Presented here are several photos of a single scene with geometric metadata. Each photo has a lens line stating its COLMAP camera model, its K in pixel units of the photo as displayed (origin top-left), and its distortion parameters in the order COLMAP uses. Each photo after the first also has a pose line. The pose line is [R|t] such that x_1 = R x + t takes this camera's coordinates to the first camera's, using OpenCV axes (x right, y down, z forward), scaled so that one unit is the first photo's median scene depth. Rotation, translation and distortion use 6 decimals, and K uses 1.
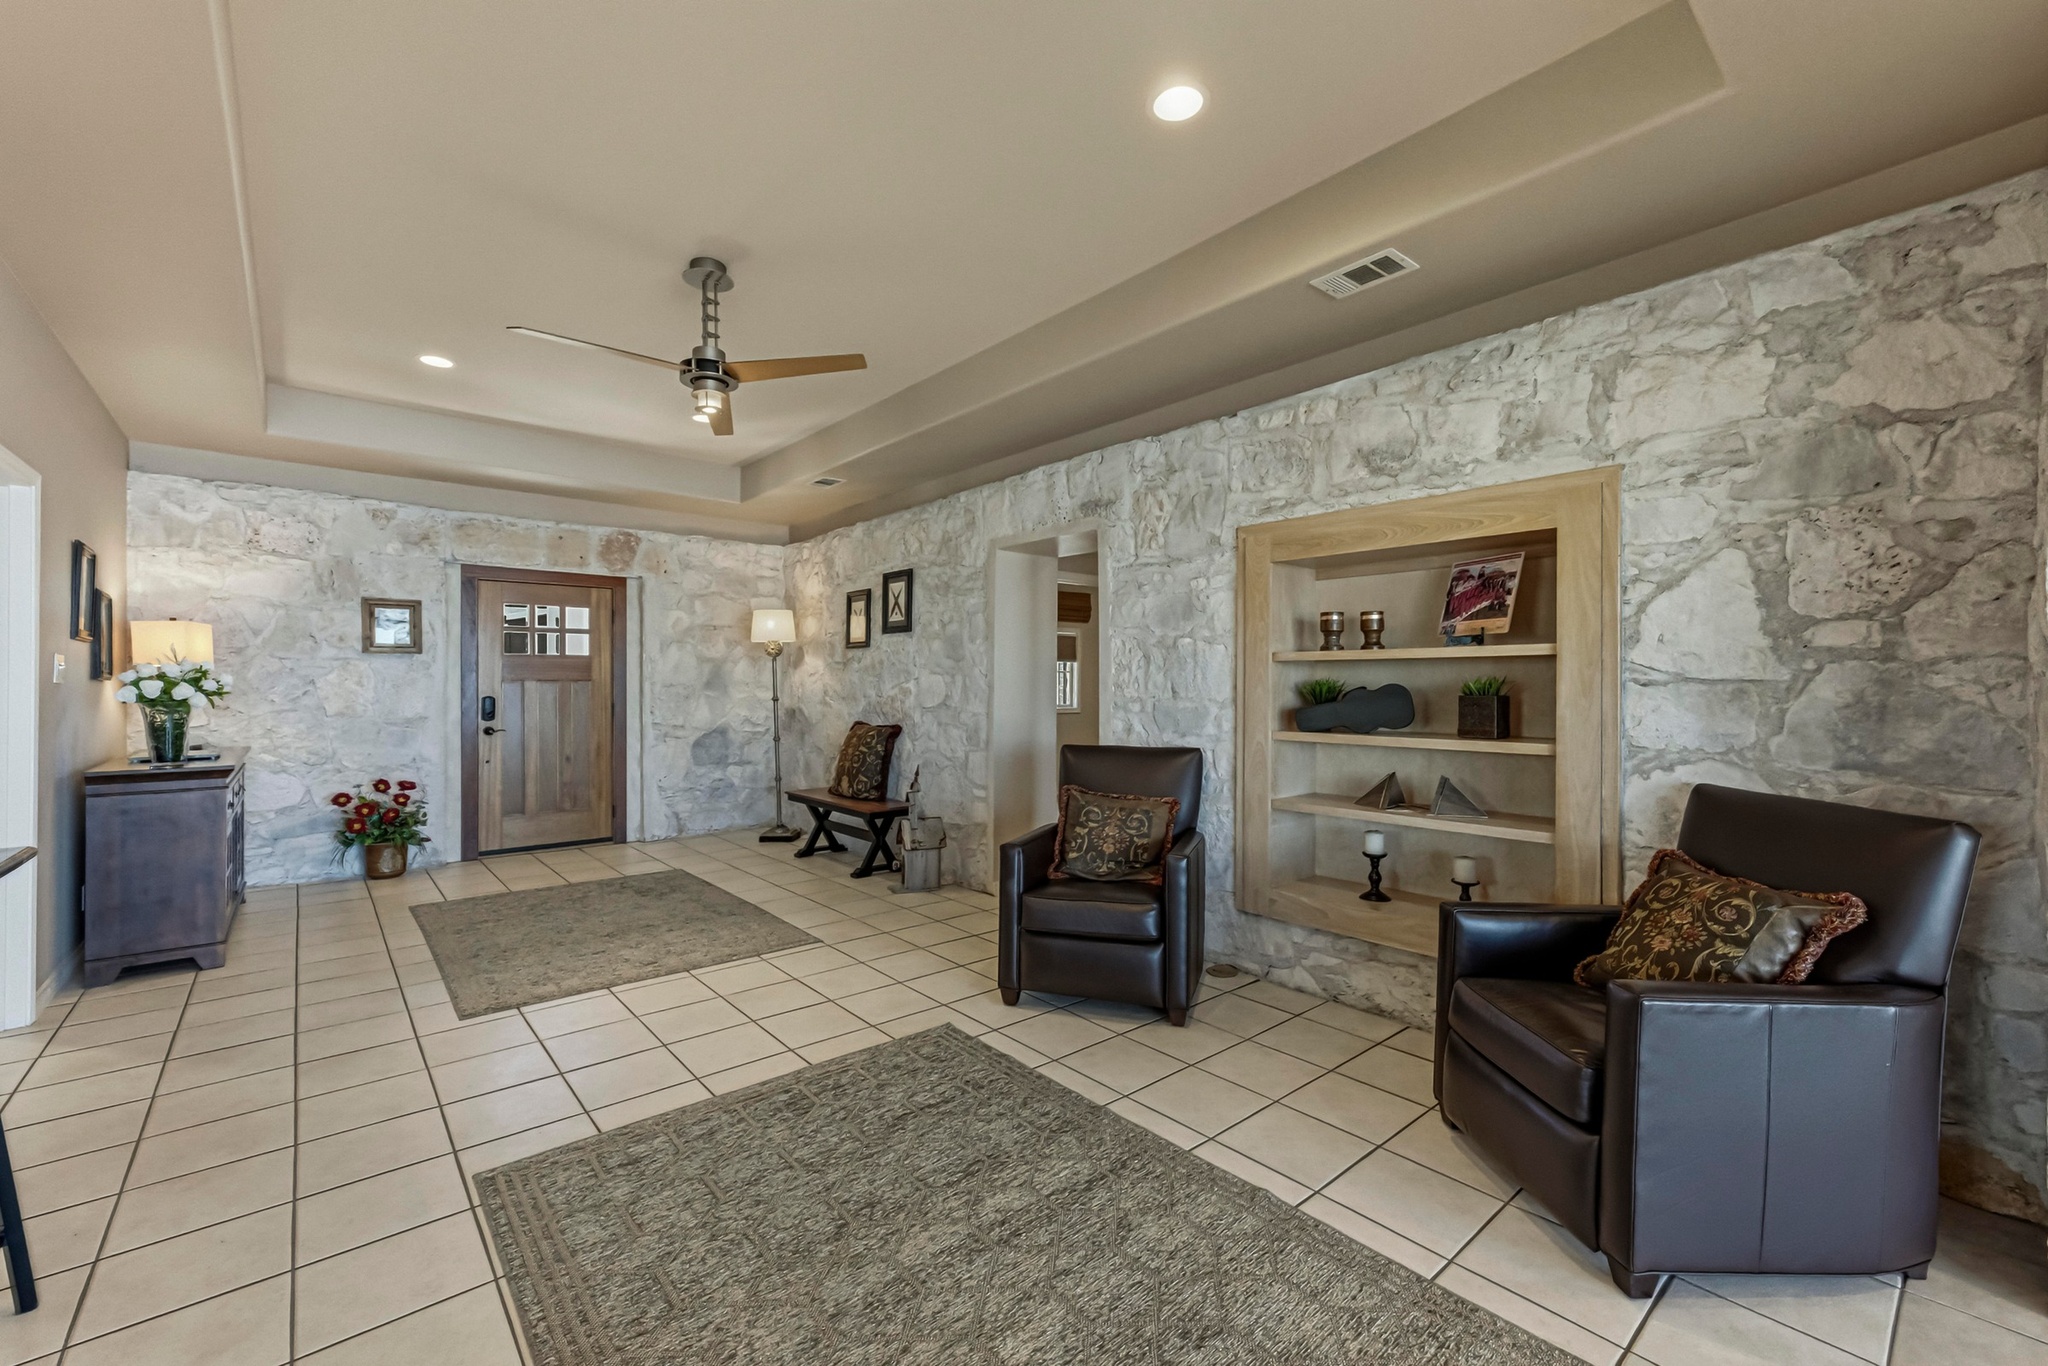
lens RADIAL K [[799.6, 0, 1029.4], [0, 799.6, 690.3], [0, 0, 1]] dist [0.000710, 0.005639]
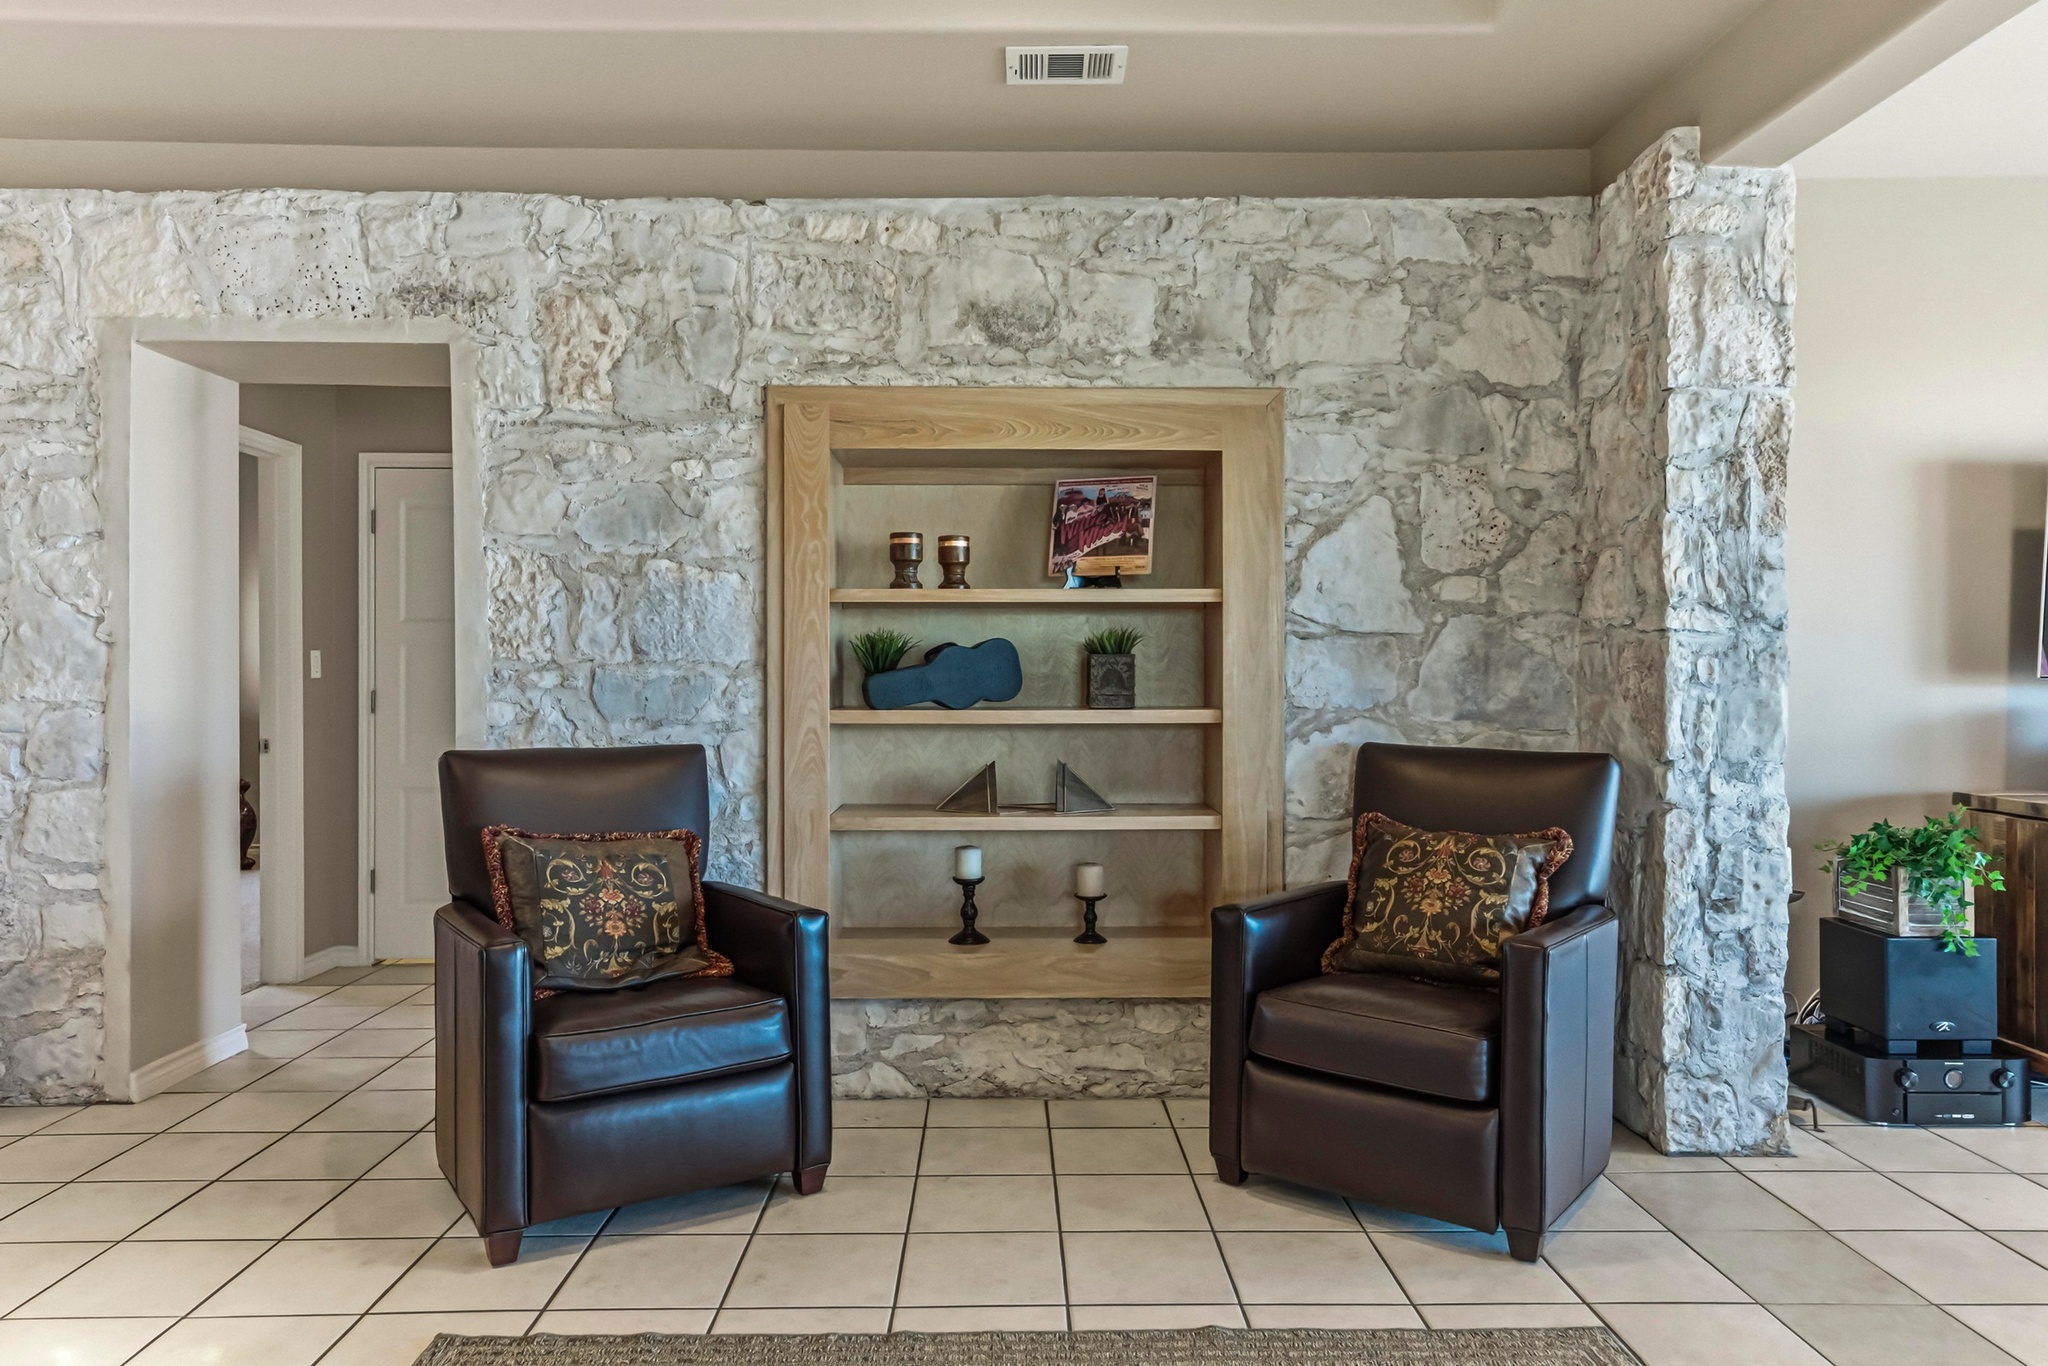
lens RADIAL K [[1273.2, 0, 1012.9], [0, 1273.2, 684.1], [0, 0, 1]] dist [0.004259, 0.004207]
pose [[0.669614, -0.009627, 0.742647, -0.497439], [0.004989, 0.999952, 0.008463, 0.029981], [-0.742693, -0.001962, 0.669630, 0.278006]]
